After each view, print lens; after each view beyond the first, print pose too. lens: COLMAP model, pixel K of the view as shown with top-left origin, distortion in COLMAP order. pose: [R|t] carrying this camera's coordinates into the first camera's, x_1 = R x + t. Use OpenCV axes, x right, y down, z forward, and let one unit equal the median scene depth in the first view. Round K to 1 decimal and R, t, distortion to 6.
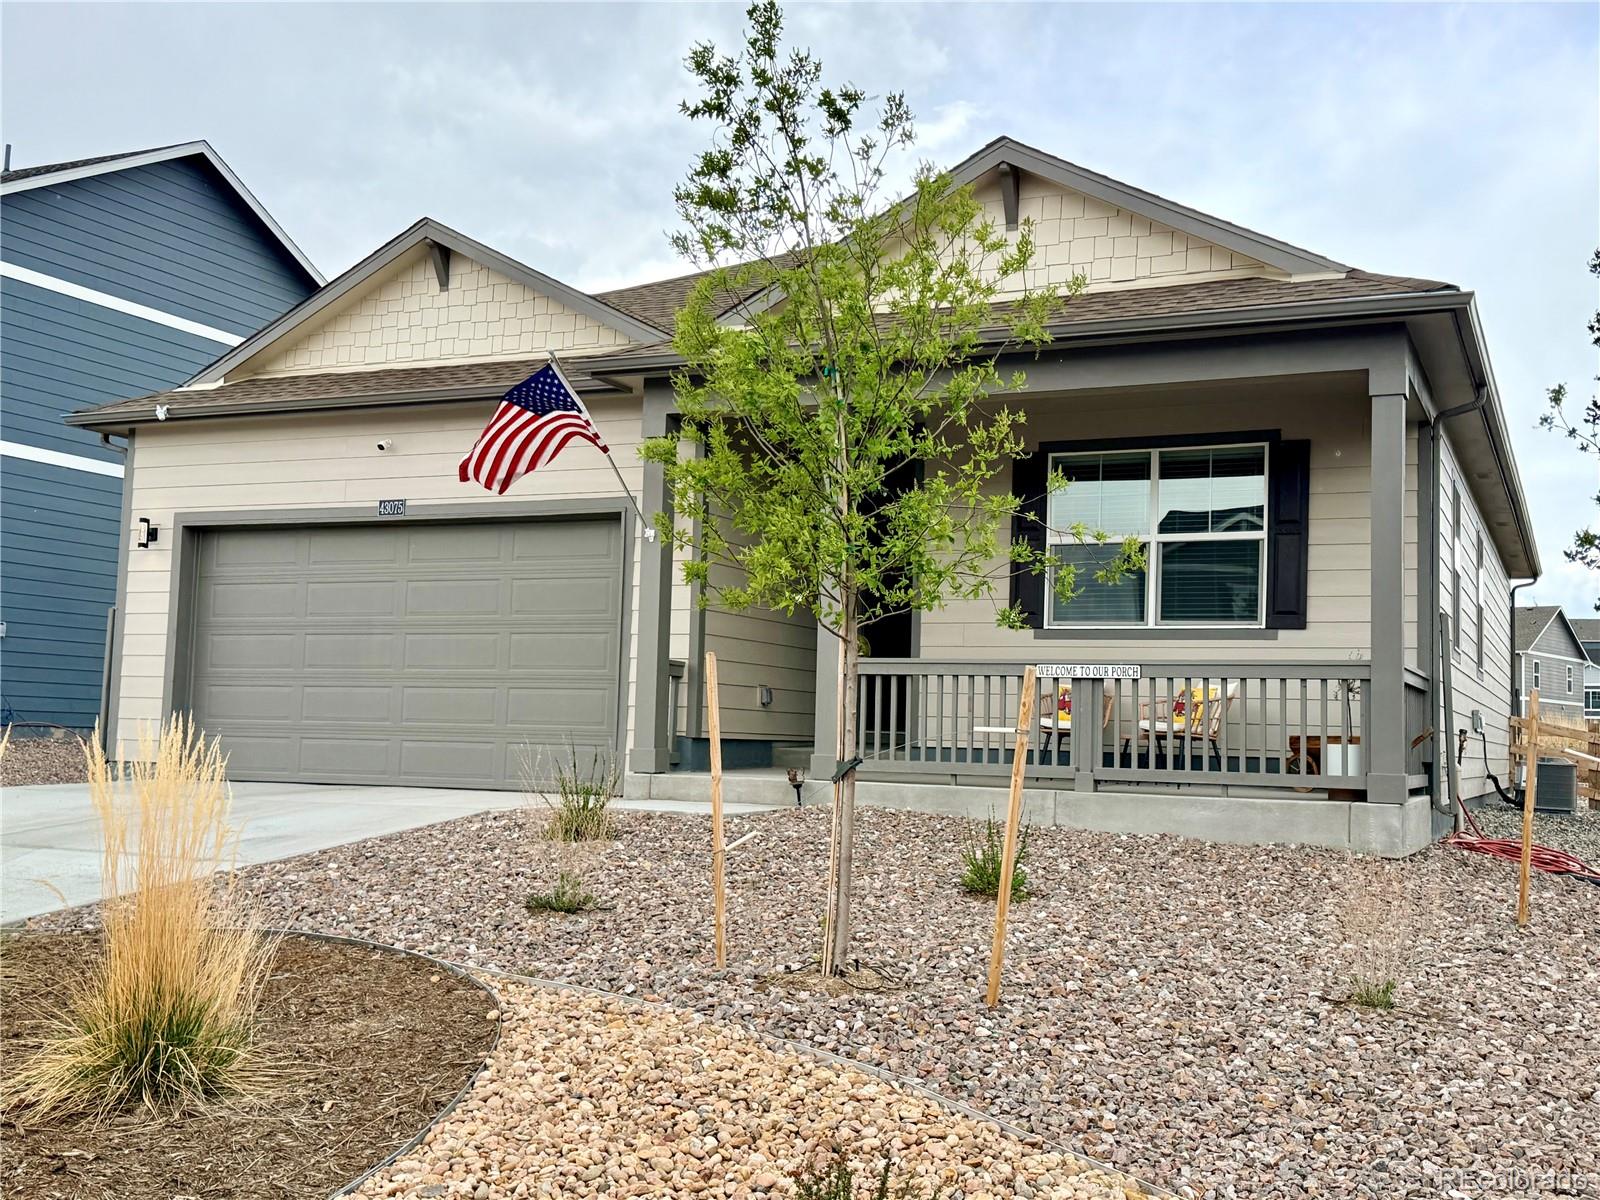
lens RADIAL K [[1663.4, 0, 800.0], [0, 1663.4, 600.0], [0, 0, 1]] dist [0.133532, -0.251617]
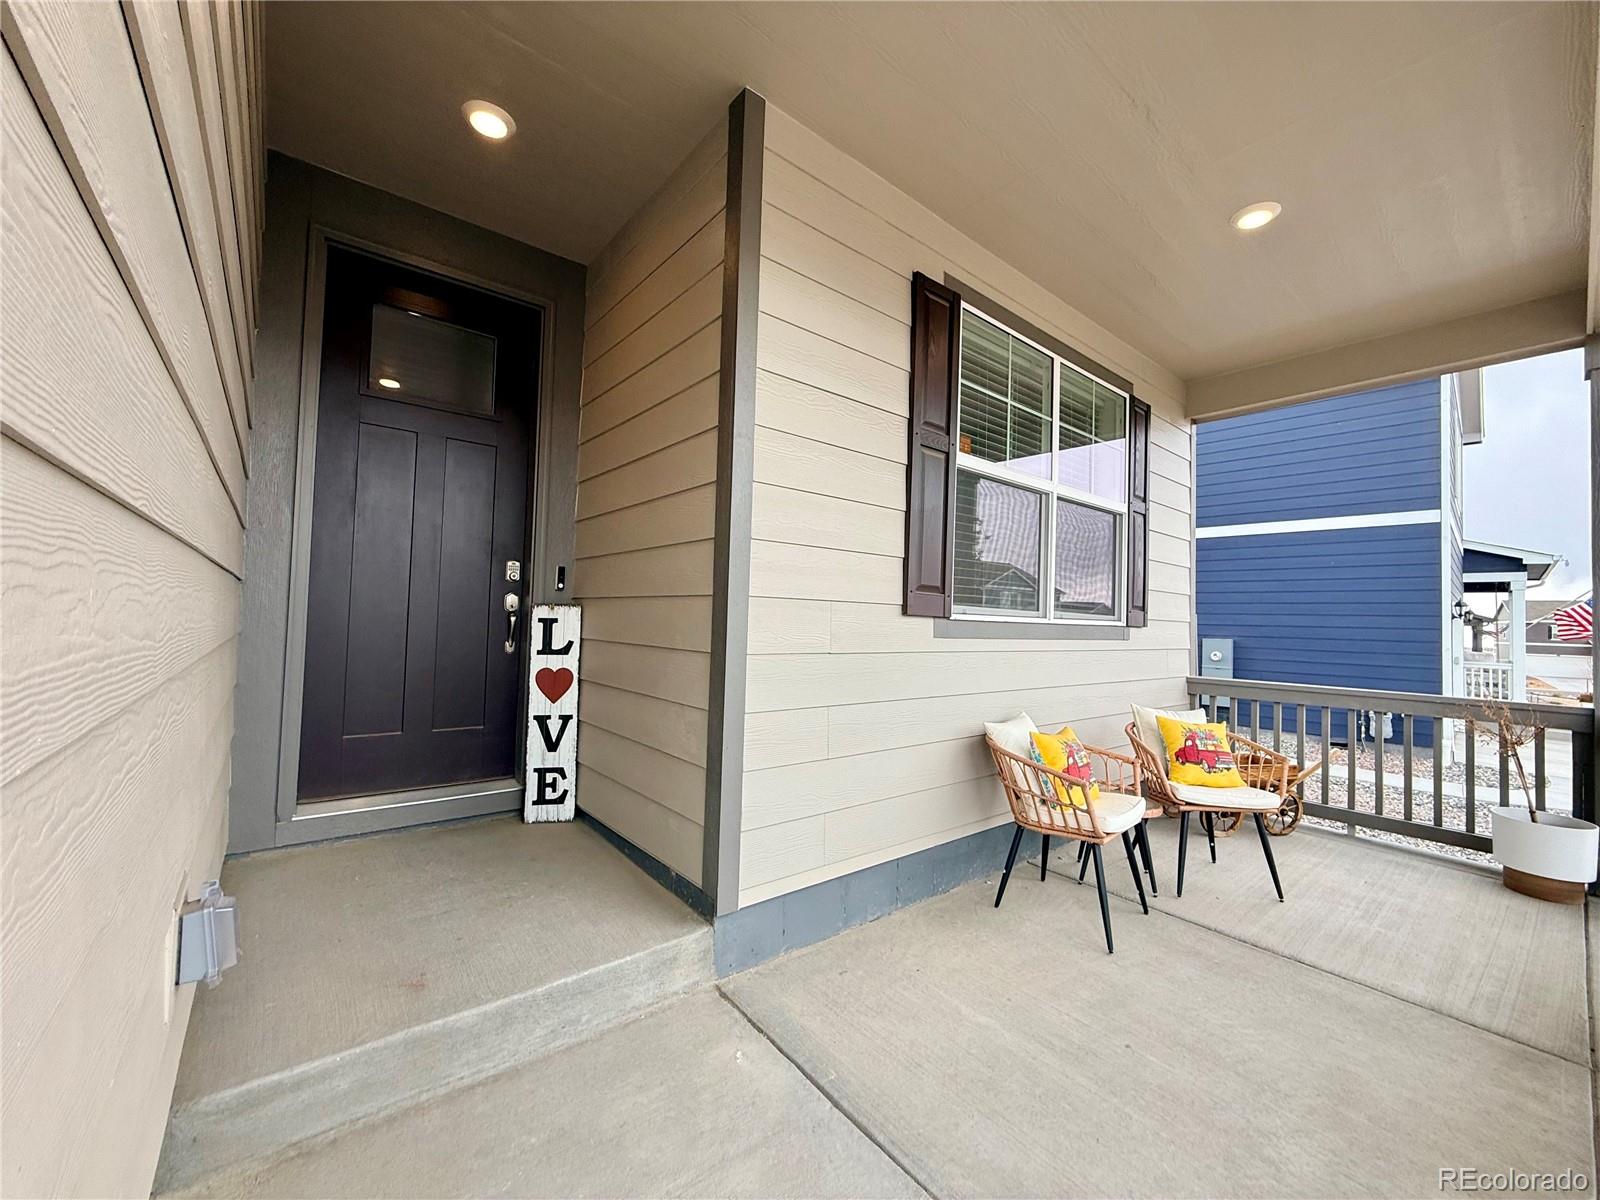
lens RADIAL K [[639.4, 0, 800.0], [0, 639.4, 600.0], [0, 0, 1]] dist [-0.000801, 0.000119]
pose [[0.440028, 0.015143, 0.897856, -0.063845], [-0.091524, 0.995407, 0.028066, 0.009873], [-0.893308, -0.094525, 0.439393, 0.973957]]
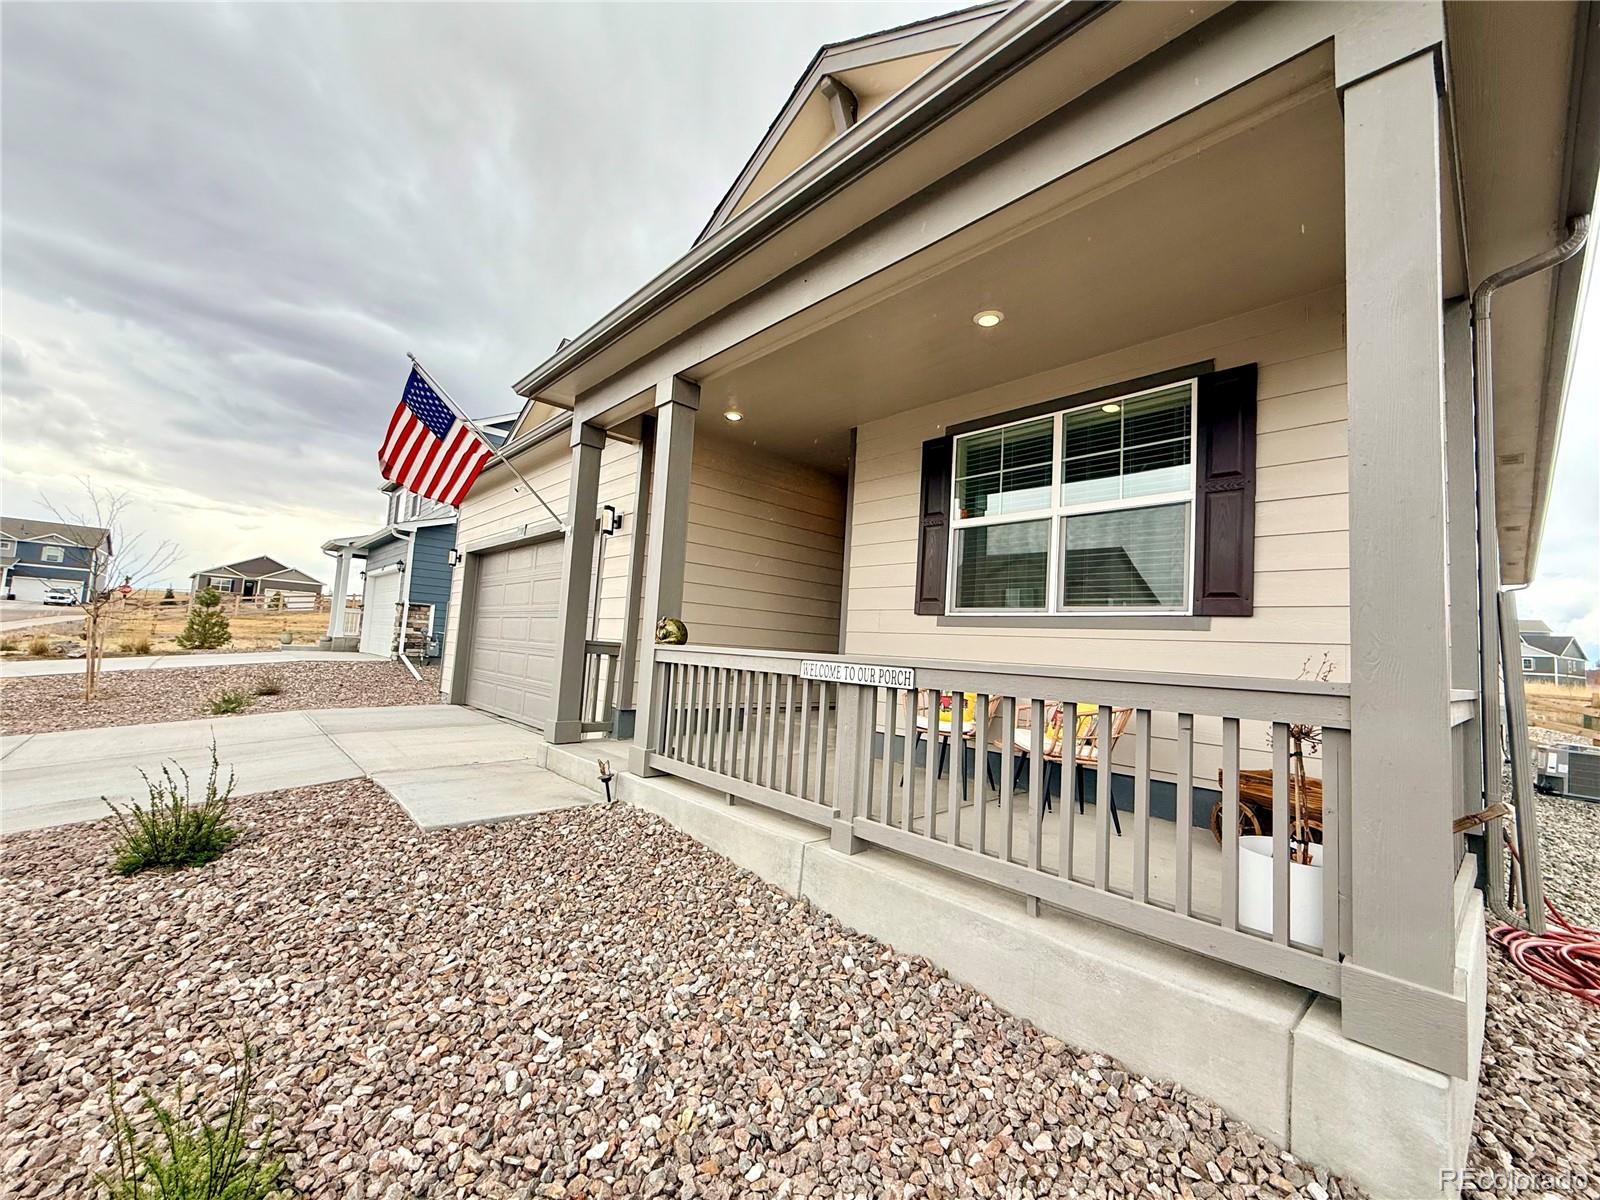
lens RADIAL K [[645.2, 0, 800.0], [0, 645.2, 600.0], [0, 0, 1]] dist [-0.008613, 0.000302]
pose [[0.921303, -0.004620, -0.388818, 0.219303], [-0.000652, 0.999910, -0.013426, 0.013496], [0.388845, 0.012622, 0.921217, 0.638533]]
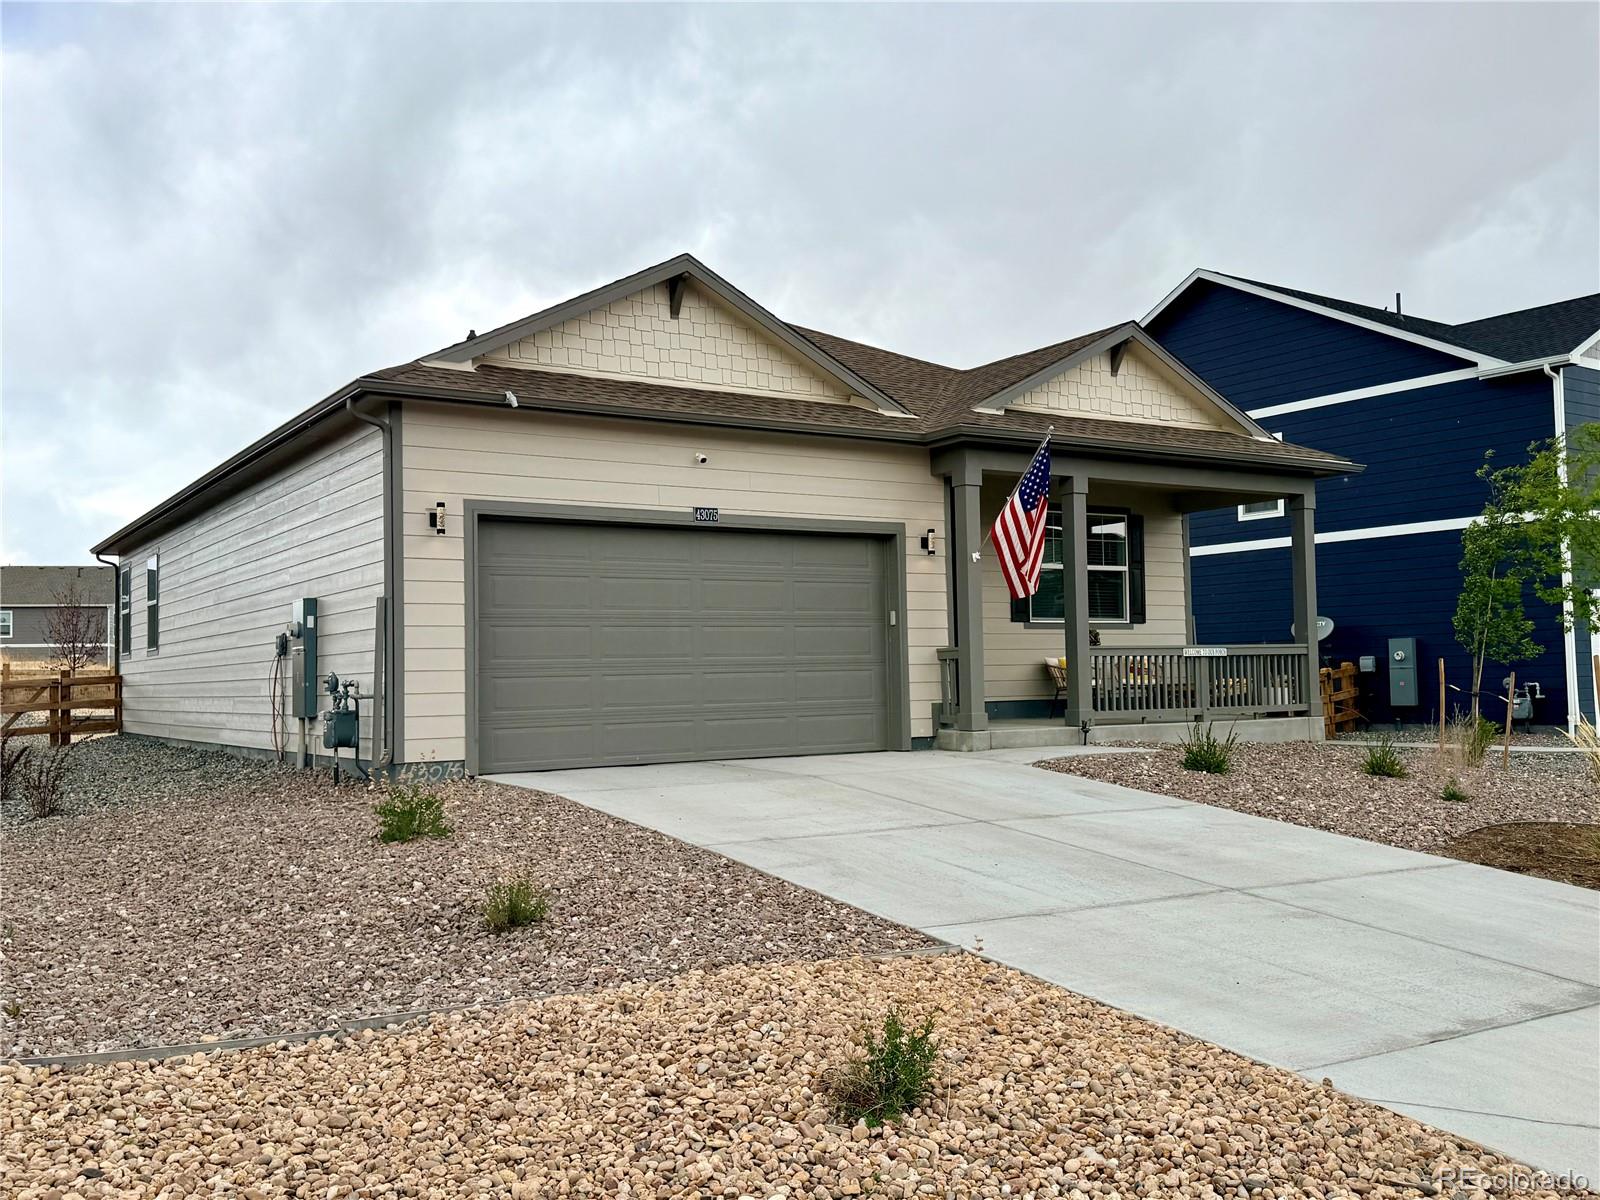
lens RADIAL K [[1460.9, 0, 800.0], [0, 1460.9, 600.0], [0, 0, 1]] dist [0.133875, -0.277017]
pose [[0.538700, 0.008644, 0.842453, -1.146286], [-0.034035, 0.999354, 0.011509, -0.012316], [-0.841810, -0.034872, 0.538647, 0.456715]]
